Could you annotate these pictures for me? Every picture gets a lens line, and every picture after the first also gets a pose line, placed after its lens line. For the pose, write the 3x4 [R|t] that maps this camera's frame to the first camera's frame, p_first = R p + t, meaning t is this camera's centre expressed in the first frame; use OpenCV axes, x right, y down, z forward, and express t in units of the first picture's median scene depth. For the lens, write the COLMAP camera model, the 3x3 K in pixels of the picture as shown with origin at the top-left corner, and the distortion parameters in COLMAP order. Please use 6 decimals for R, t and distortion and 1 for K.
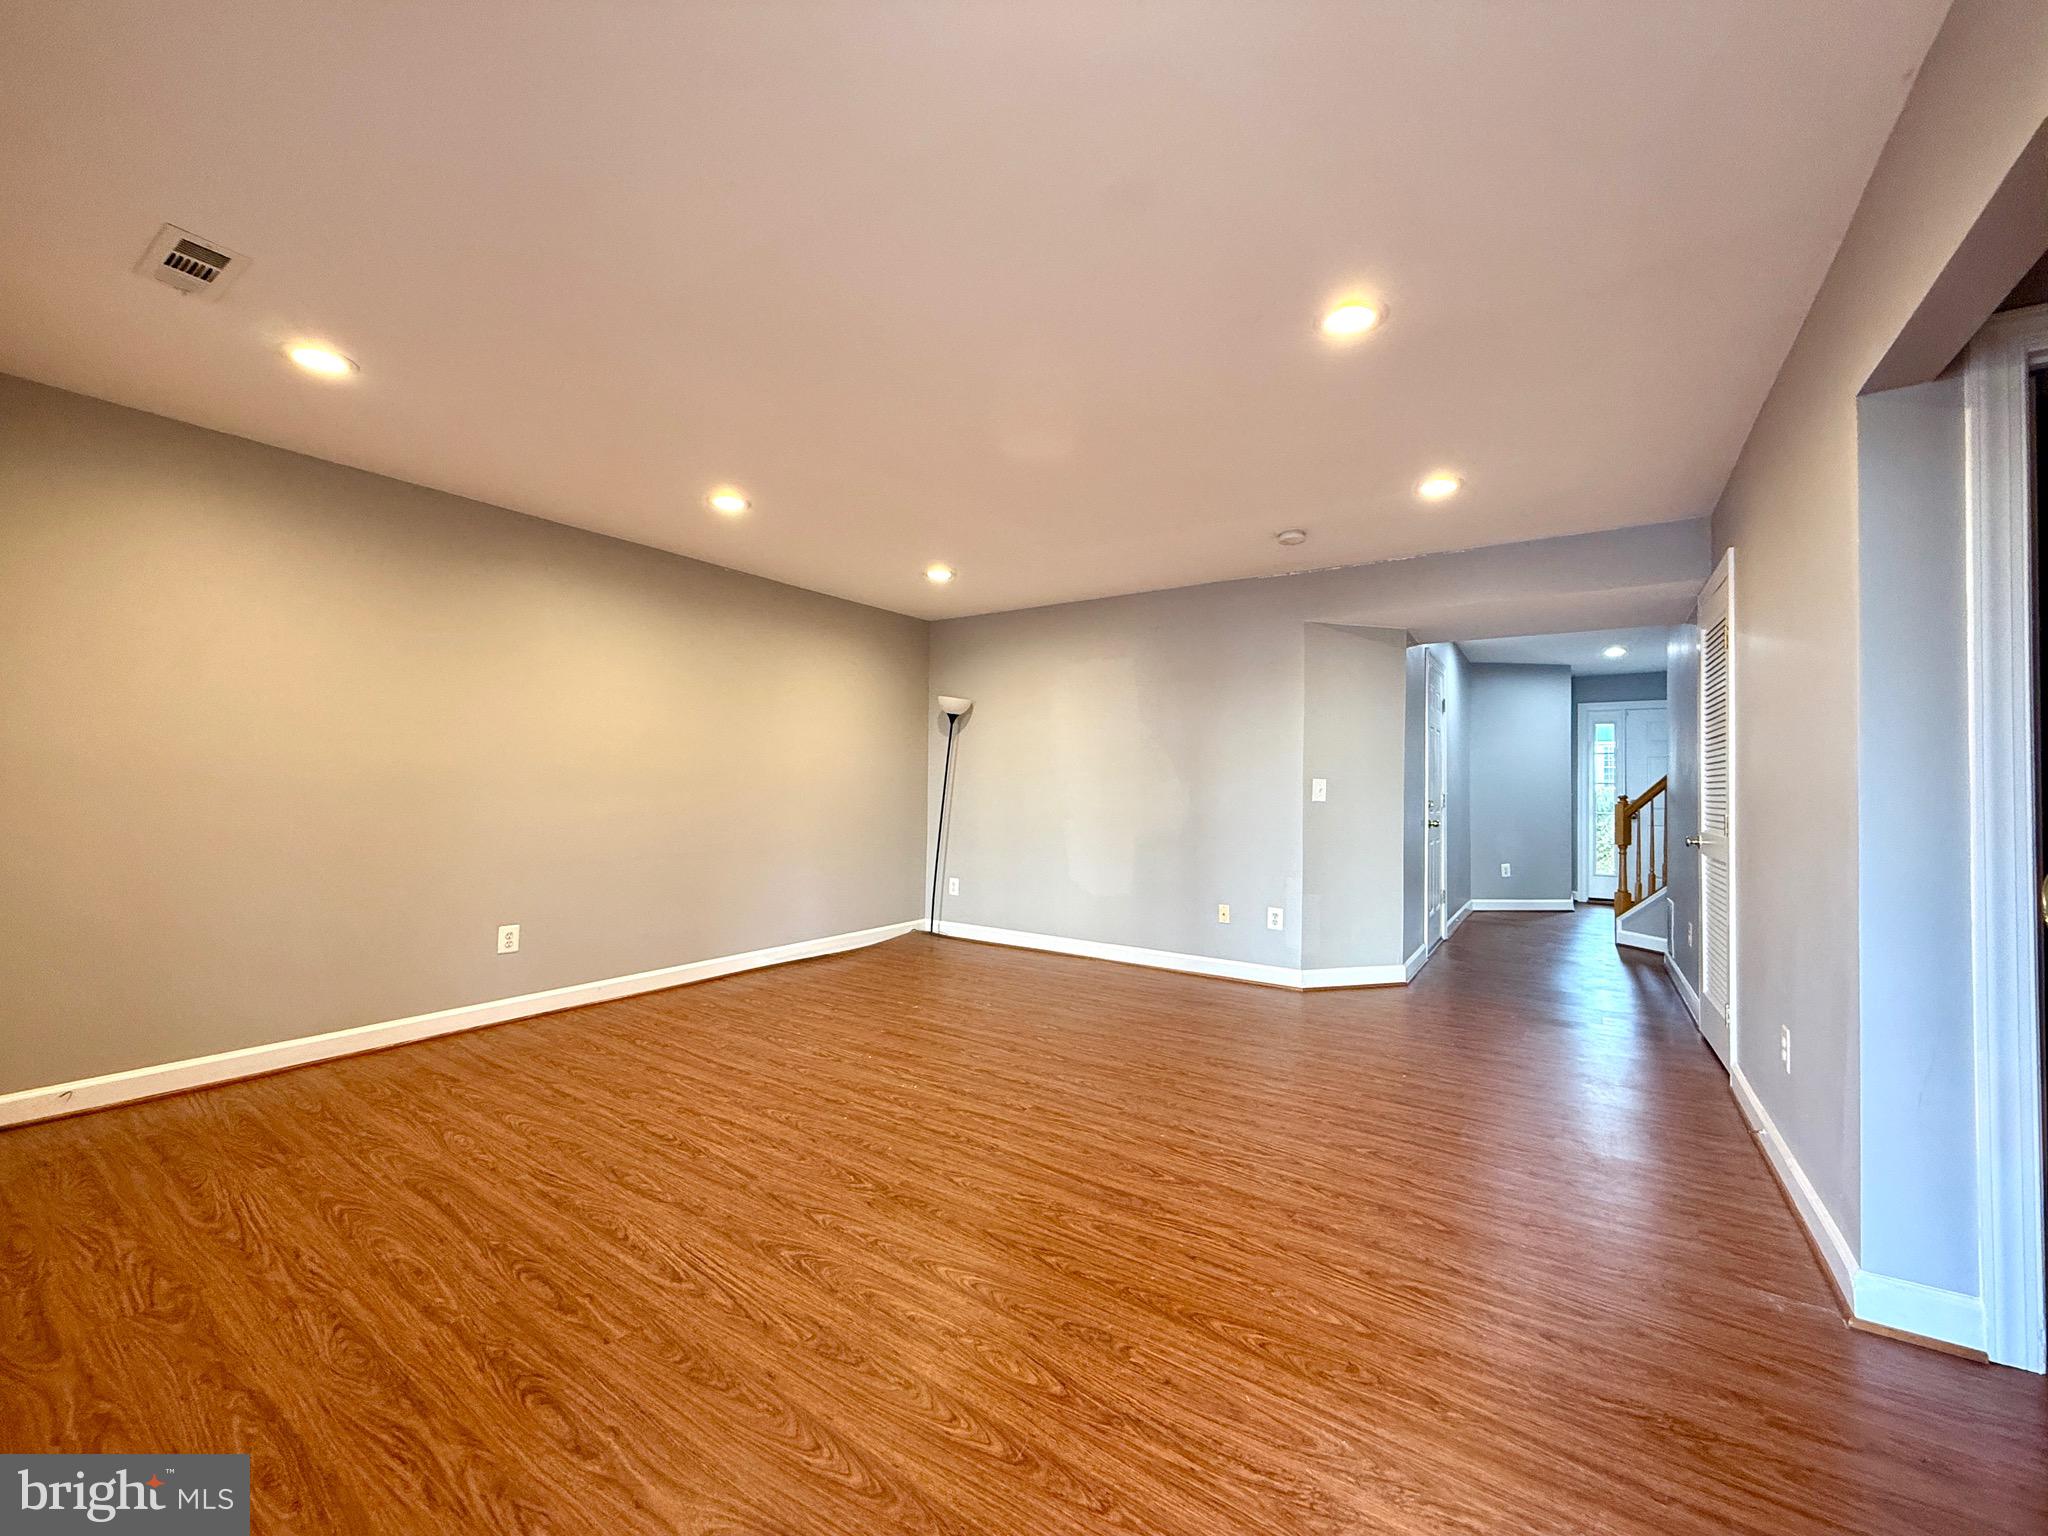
lens RADIAL K [[804.8, 0, 1024.0], [0, 804.8, 768.0], [0, 0, 1]] dist [0.003696, -0.000473]
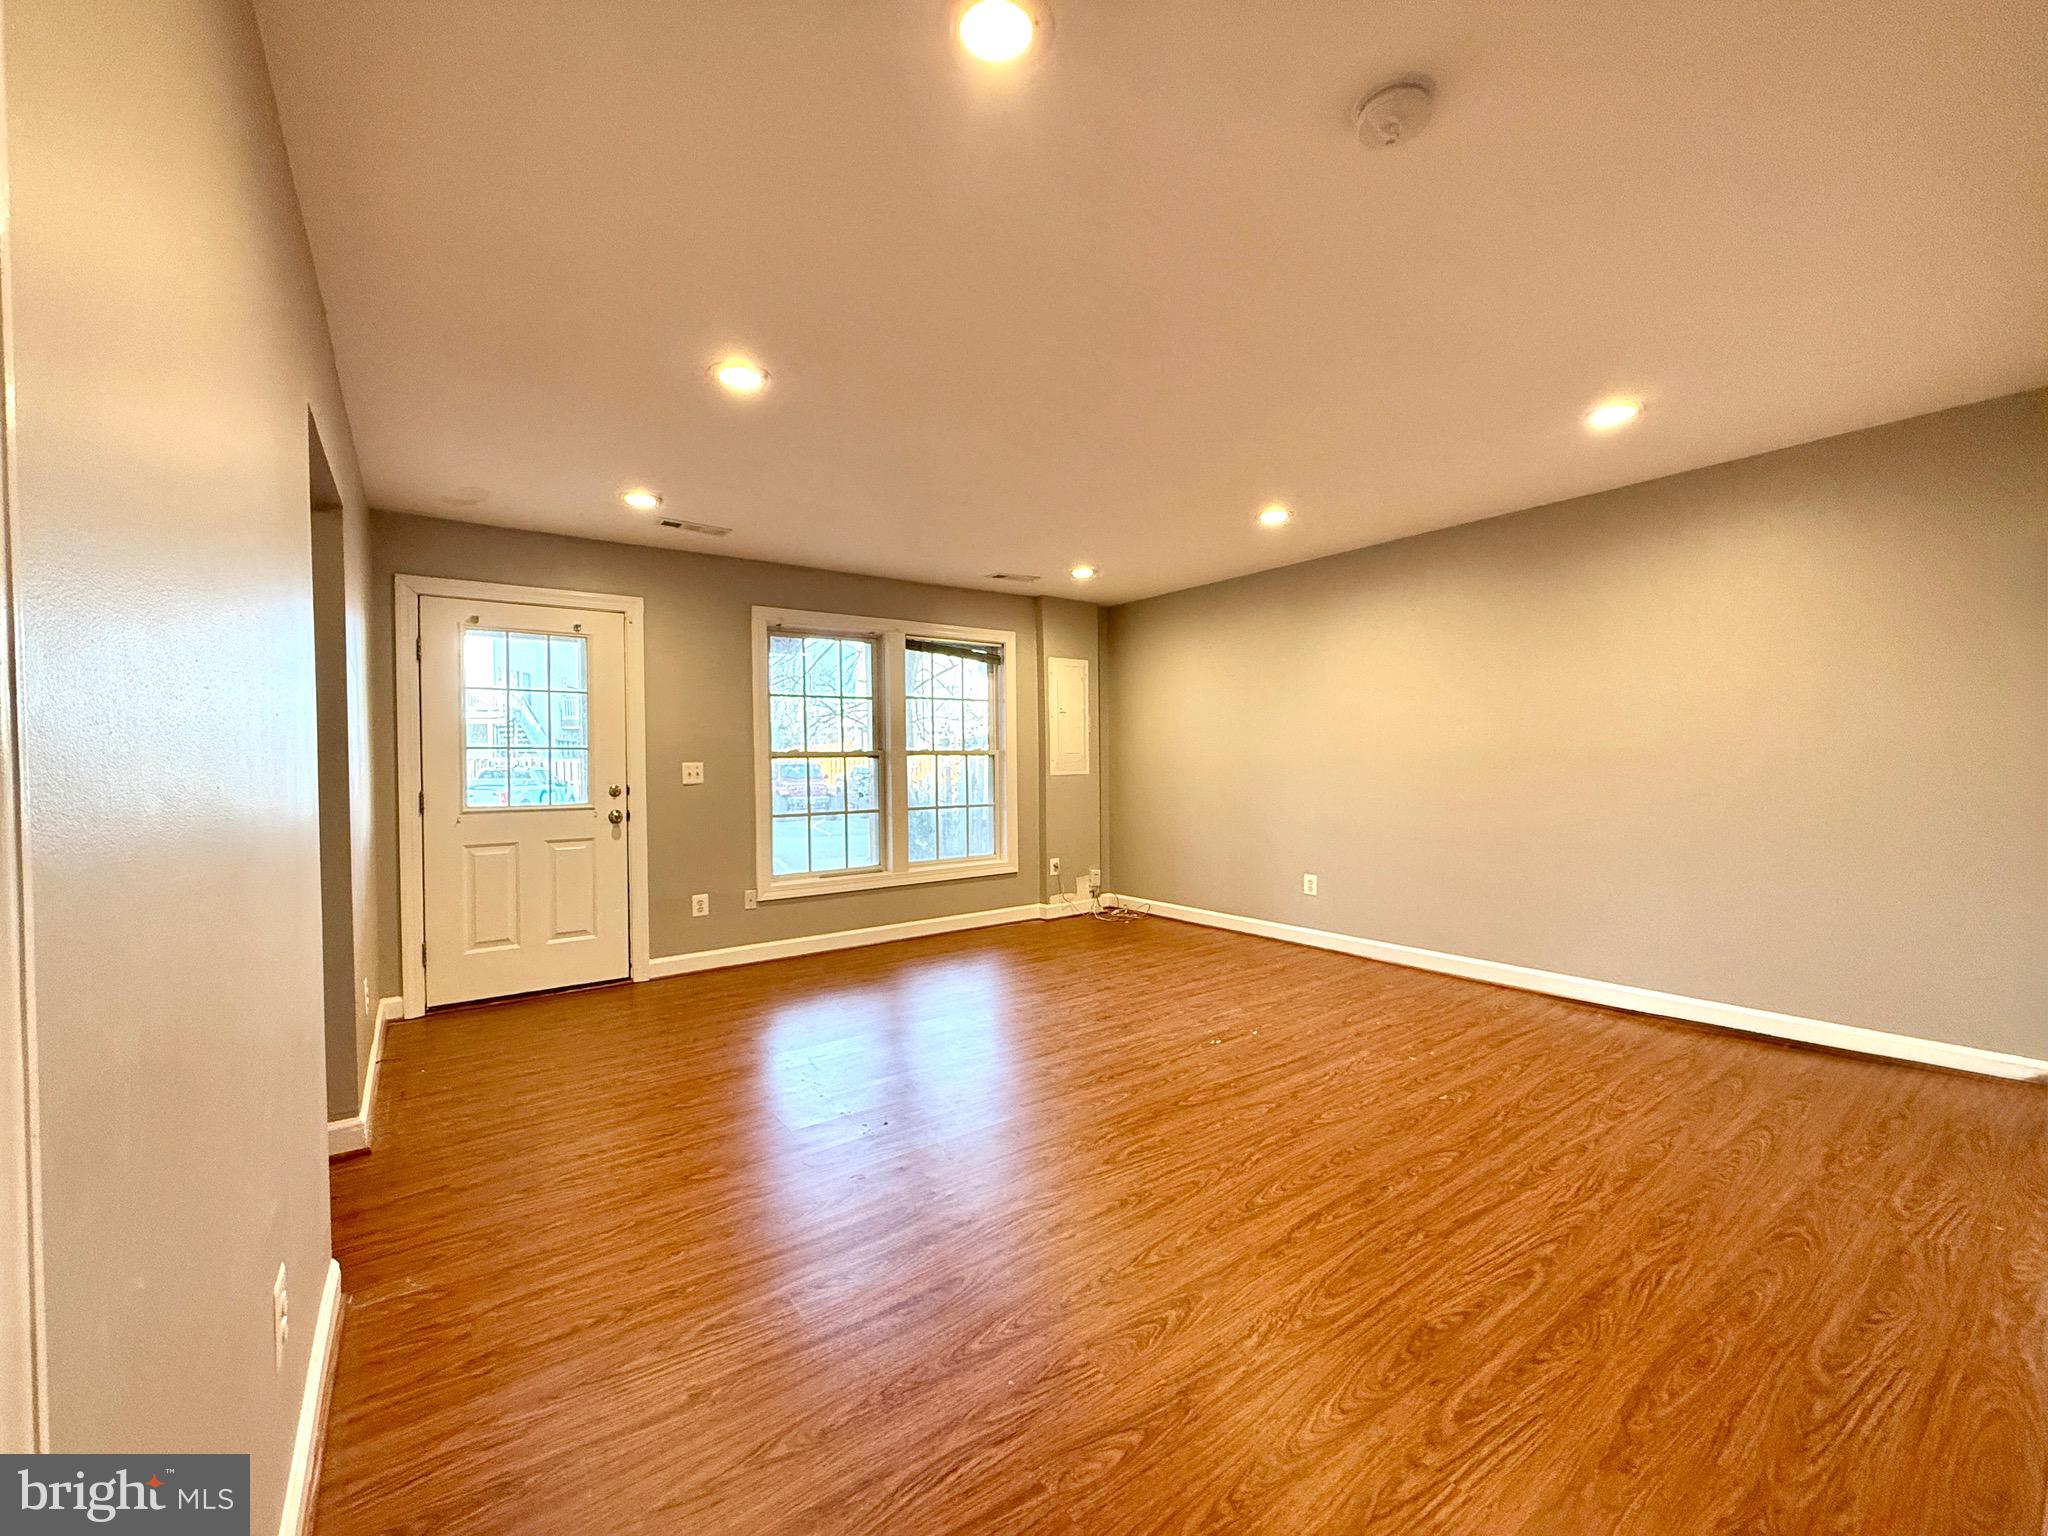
lens RADIAL K [[804.8, 0, 1024.0], [0, 804.8, 768.0], [0, 0, 1]] dist [0.003696, -0.000473]
pose [[-0.315514, 0.001413, -0.948920, 0.919653], [0.032648, 0.999423, -0.009367, 0.017622], [0.948359, -0.033935, -0.315378, 1.157163]]
